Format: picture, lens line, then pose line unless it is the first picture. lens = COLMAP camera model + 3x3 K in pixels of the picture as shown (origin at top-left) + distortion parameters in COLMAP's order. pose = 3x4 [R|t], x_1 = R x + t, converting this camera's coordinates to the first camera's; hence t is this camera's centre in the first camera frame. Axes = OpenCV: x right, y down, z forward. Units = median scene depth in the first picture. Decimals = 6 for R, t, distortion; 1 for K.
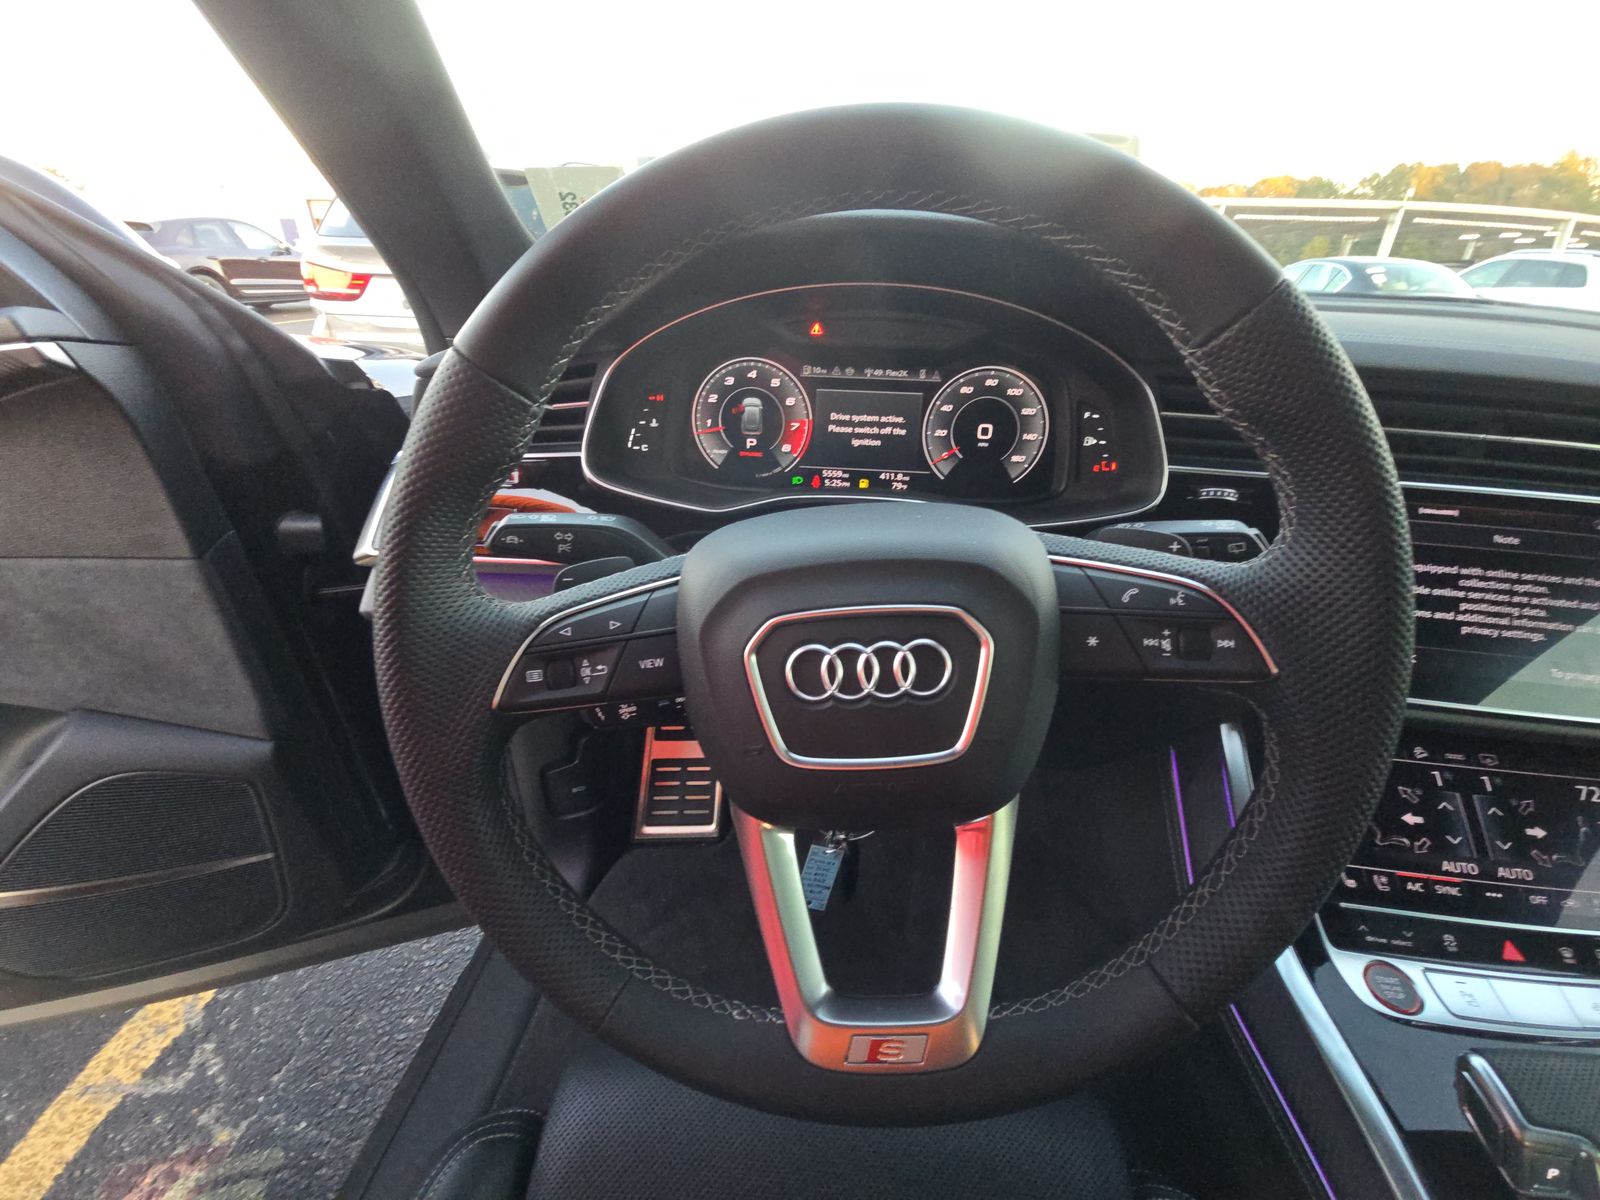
lens RADIAL K [[637.7, 0, 800.0], [0, 637.7, 600.0], [0, 0, 1]] dist [0.003171, -0.008086]
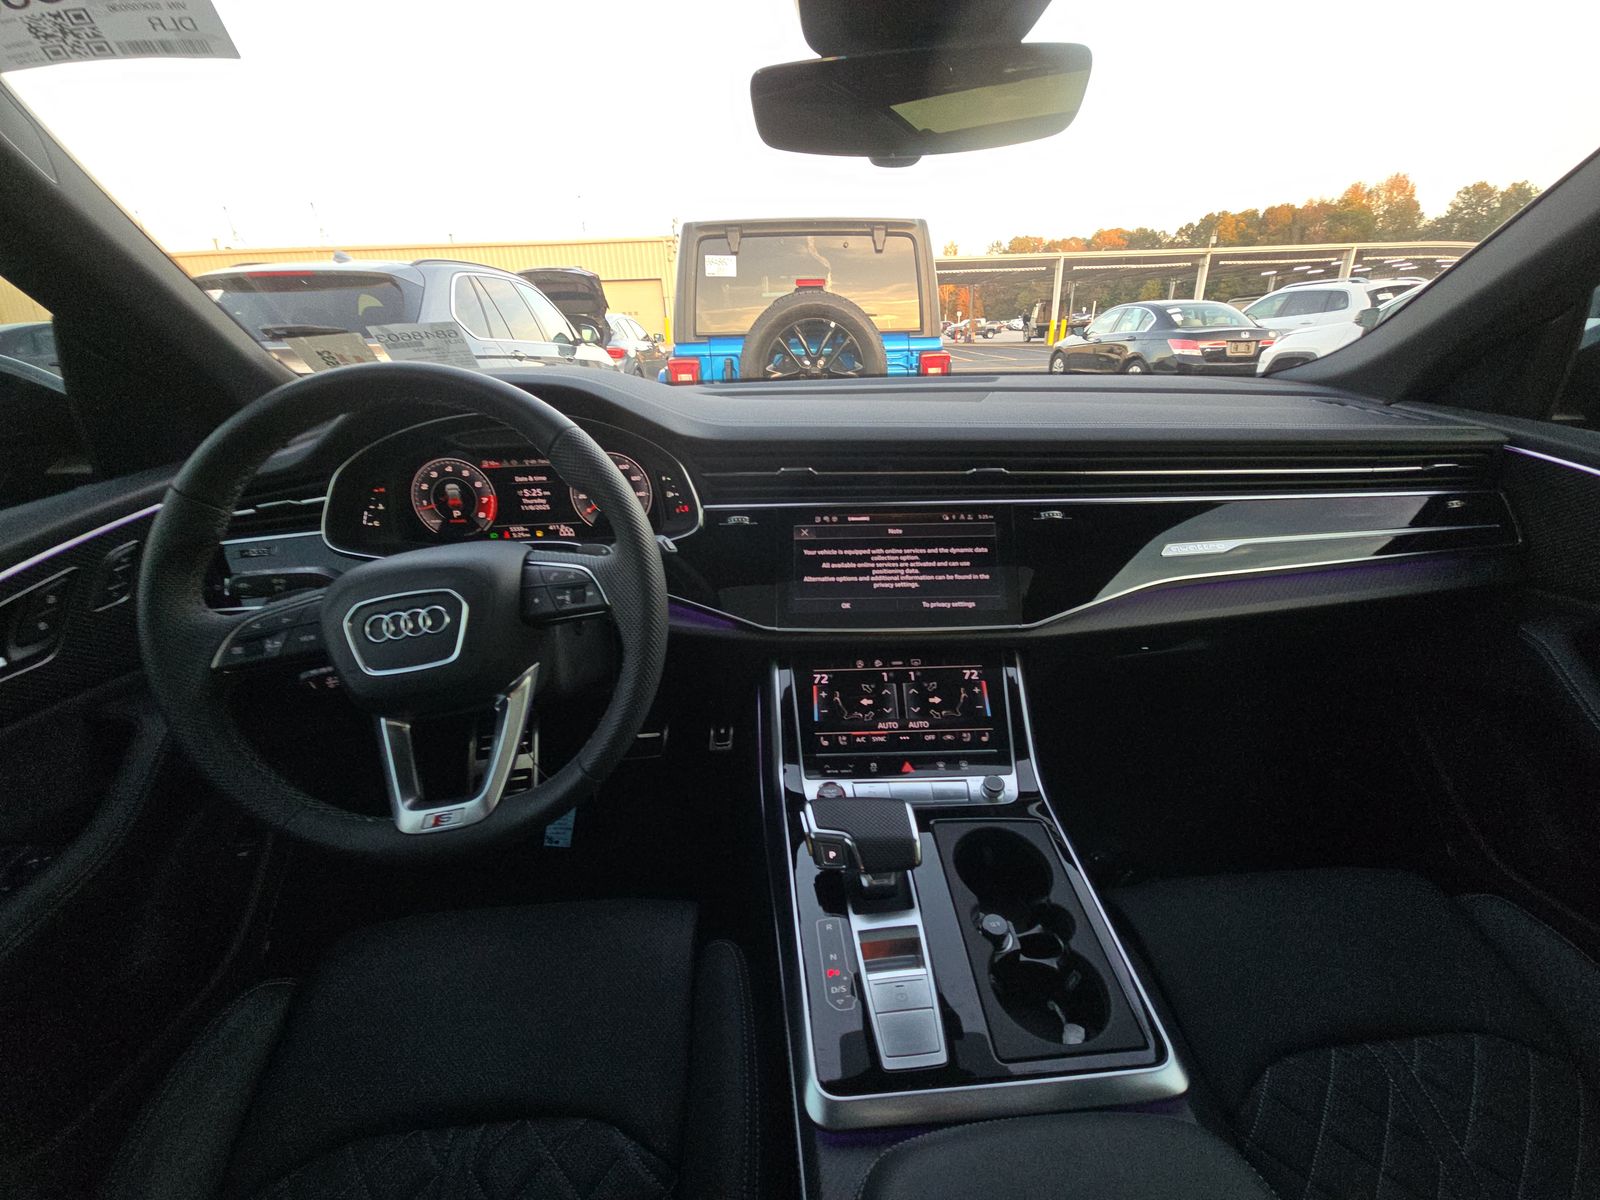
lens RADIAL K [[635.9, 0, 803.7], [0, 635.9, 606.3], [0, 0, 1]] dist [0.000224, 0.000060]
pose [[0.987468, -0.105305, 0.117549, 0.545733], [0.113013, 0.991723, -0.060938, 0.155110], [-0.110159, 0.073459, 0.991196, -0.562280]]
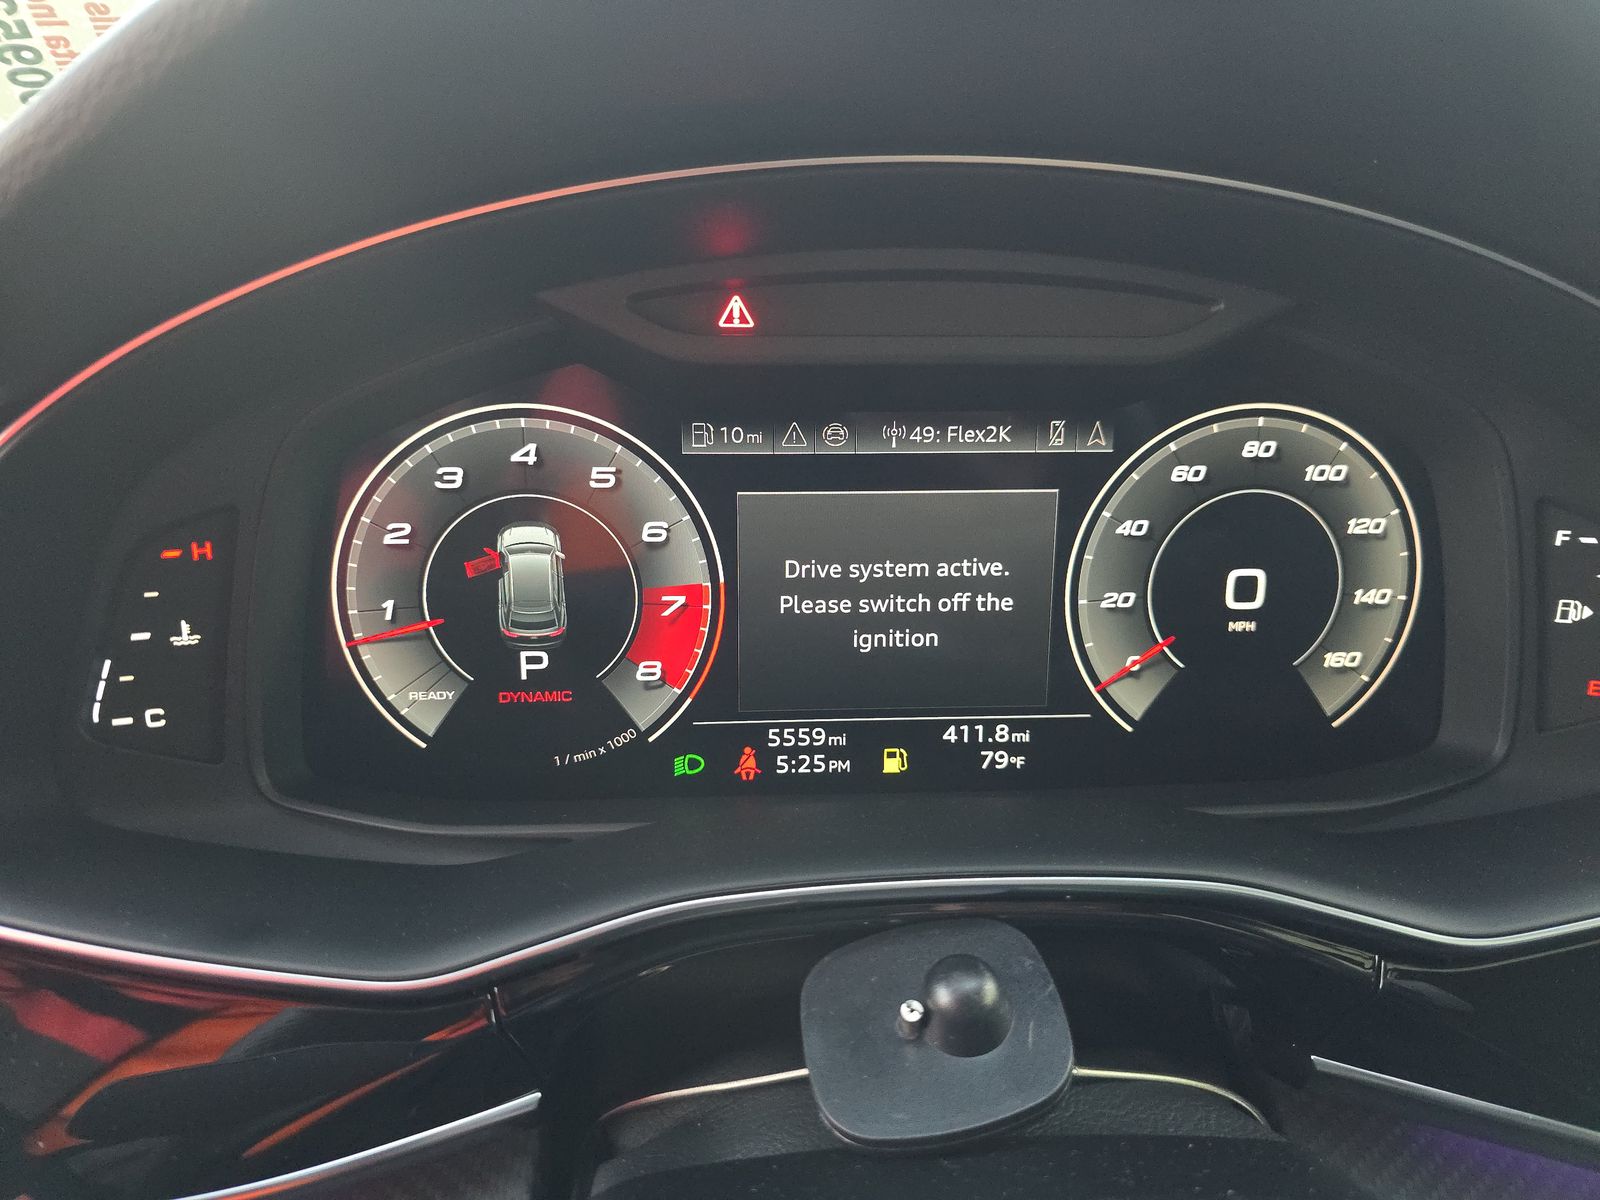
lens RADIAL K [[1084.0, 0, 799.2], [0, 1084.0, 591.1], [0, 0, 1]] dist [0.004504, -0.002132]
pose [[0.988767, -0.061914, 0.136037, -0.018556], [0.080466, 0.987517, -0.135411, -0.206923], [-0.125955, 0.144836, 0.981406, 0.476444]]
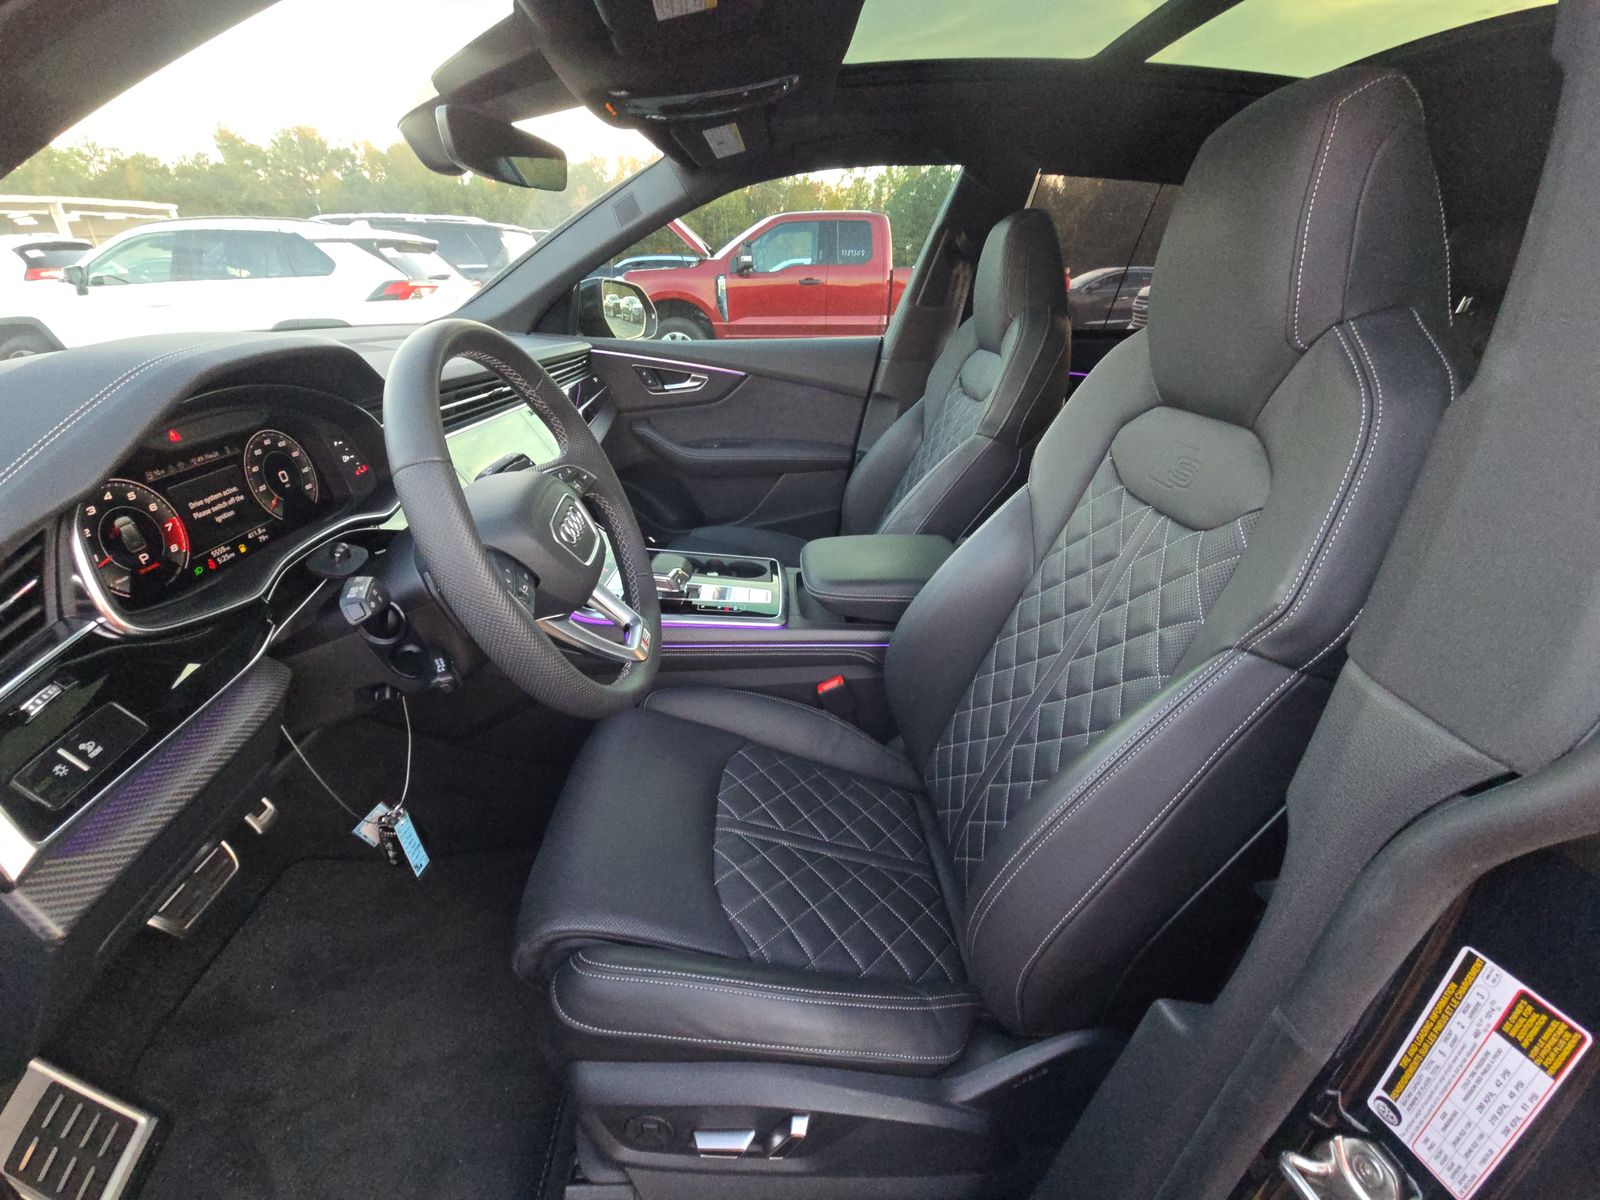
lens RADIAL K [[637.7, 0, 800.0], [0, 637.7, 600.0], [0, 0, 1]] dist [0.003171, -0.008086]
pose [[-0.127392, -0.465966, 0.875584, -1.161058], [0.435976, 0.766616, 0.471407, -0.225135], [-0.890896, 0.441787, 0.105490, 0.002122]]
